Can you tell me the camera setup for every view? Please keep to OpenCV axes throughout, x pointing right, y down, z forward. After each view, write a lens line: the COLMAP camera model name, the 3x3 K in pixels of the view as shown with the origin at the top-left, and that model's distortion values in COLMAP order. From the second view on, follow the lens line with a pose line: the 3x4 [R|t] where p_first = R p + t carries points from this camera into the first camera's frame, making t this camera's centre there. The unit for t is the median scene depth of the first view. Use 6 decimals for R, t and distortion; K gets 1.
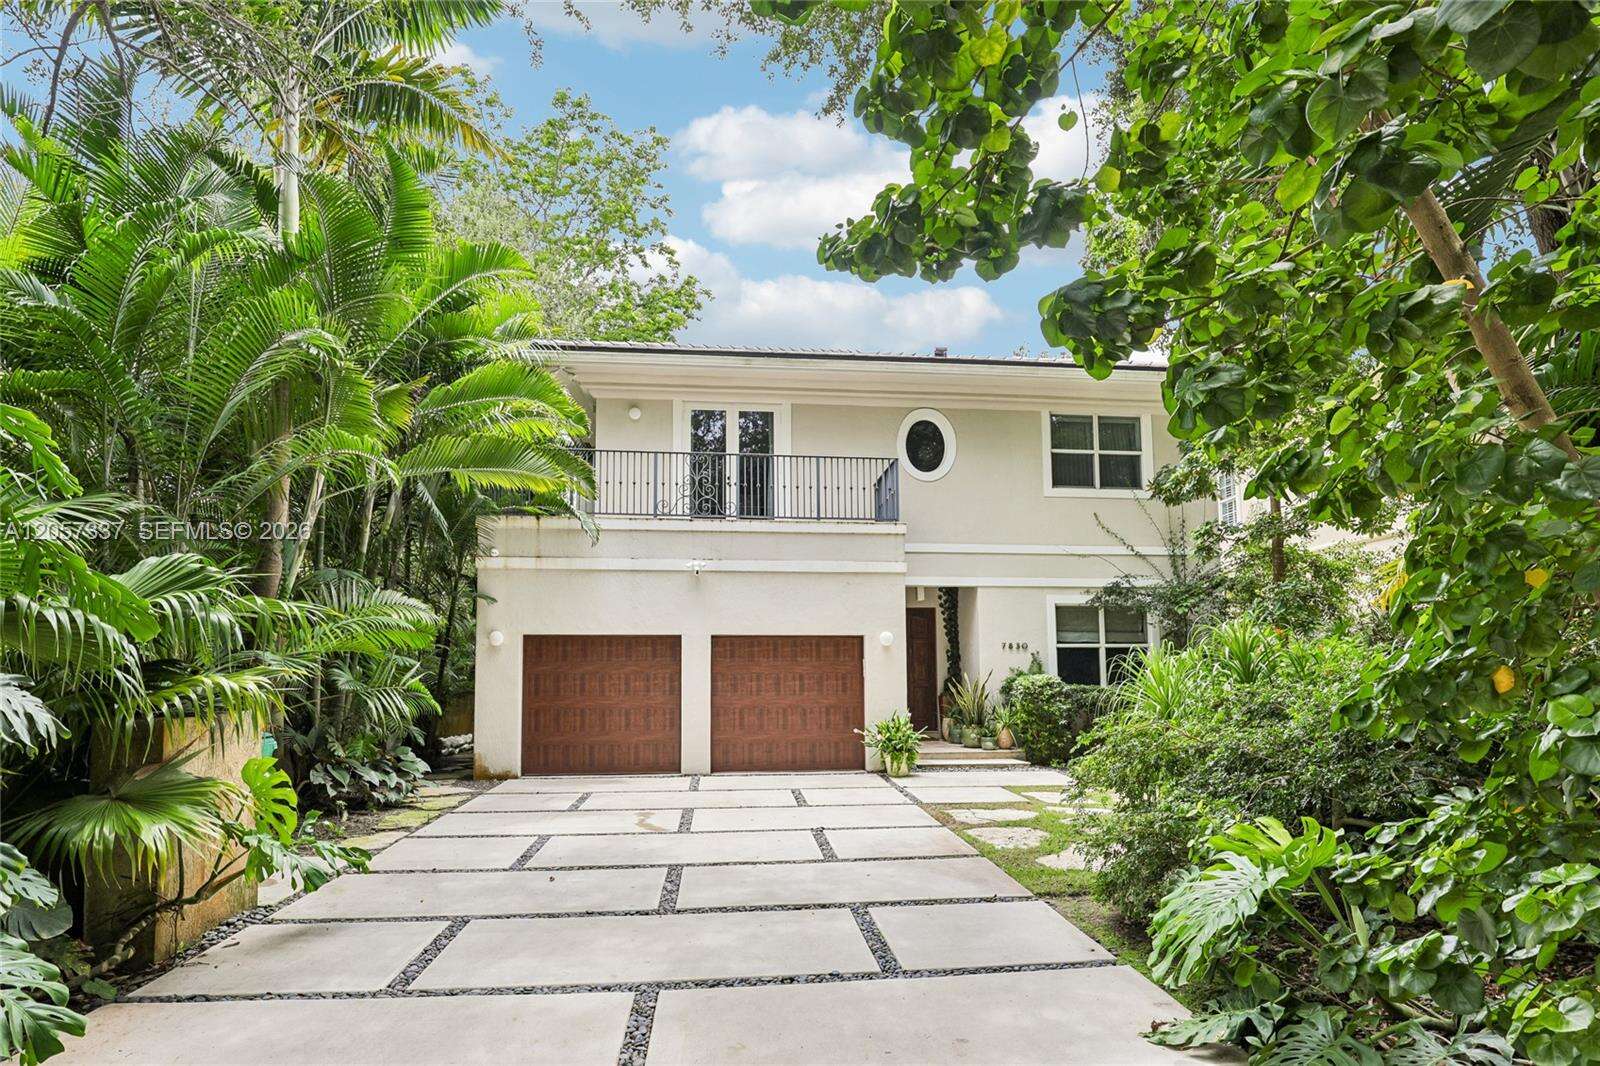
lens RADIAL K [[843.5, 0, 823.0], [0, 843.5, 593.4], [0, 0, 1]] dist [-0.023741, 0.000984]
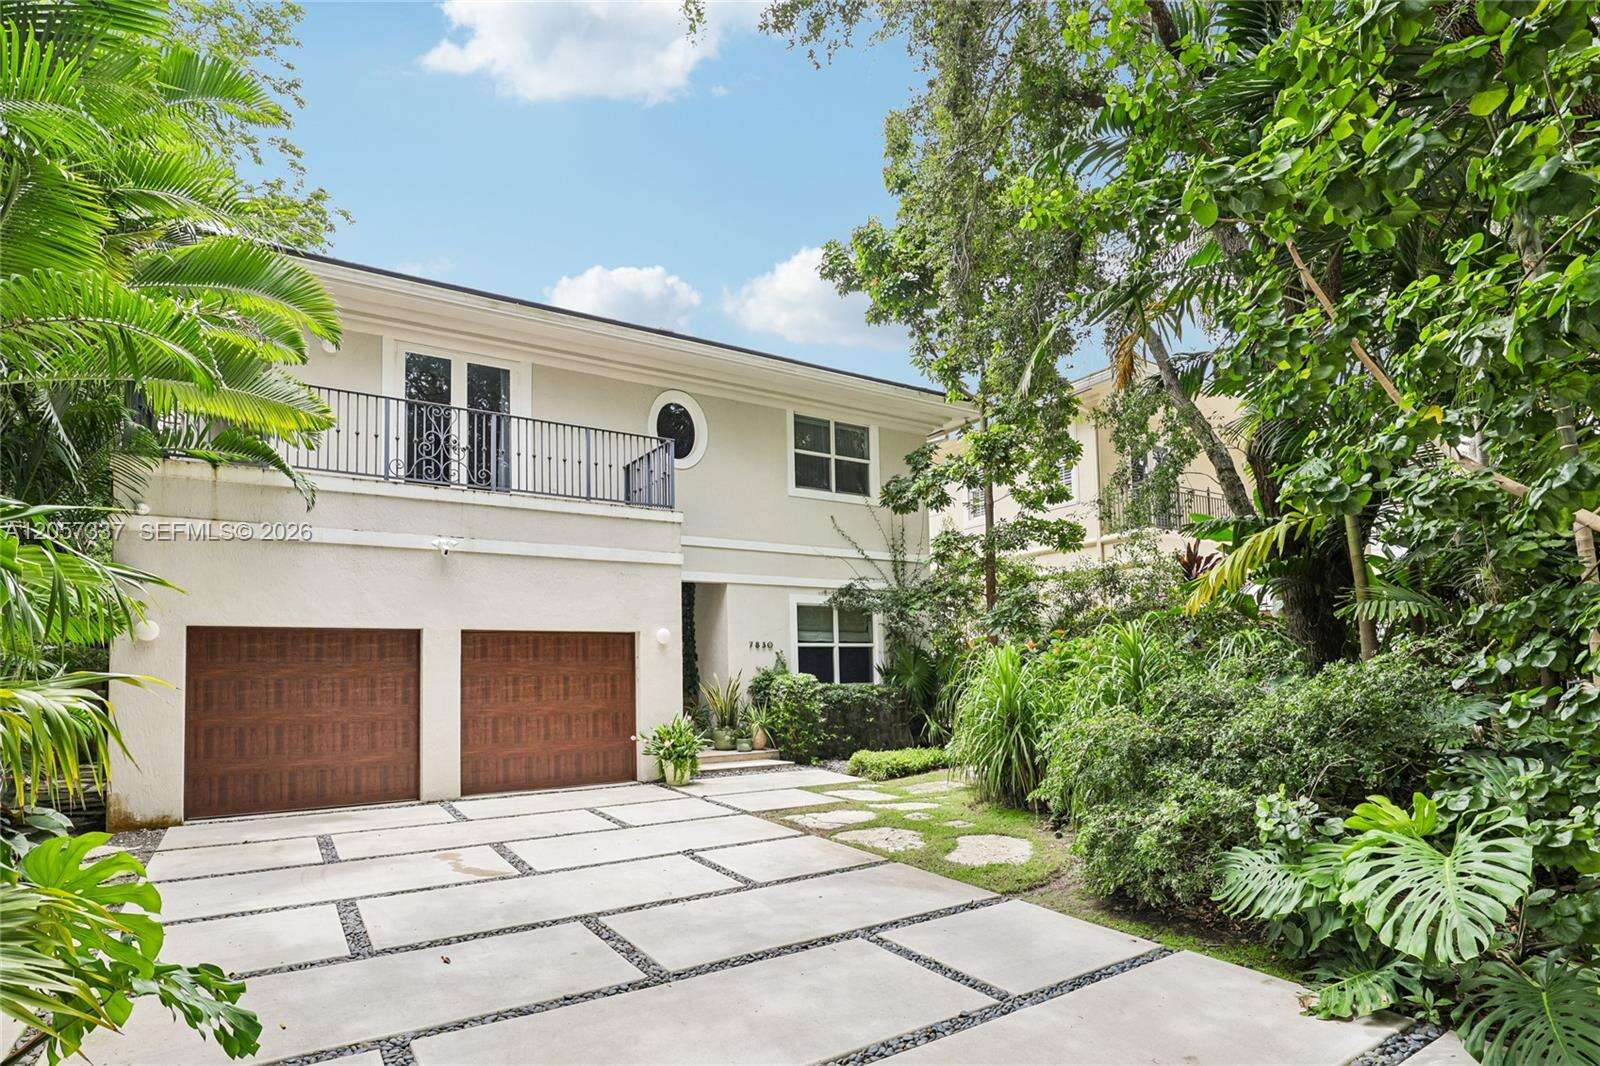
lens RADIAL K [[843.5, 0, 825.4], [0, 843.5, 611.4], [0, 0, 1]] dist [-0.023741, 0.000984]
pose [[0.886449, 0.022499, 0.462278, -0.191141], [-0.032626, 0.999371, 0.013923, 0.008360], [-0.461674, -0.027424, 0.886626, 0.108324]]
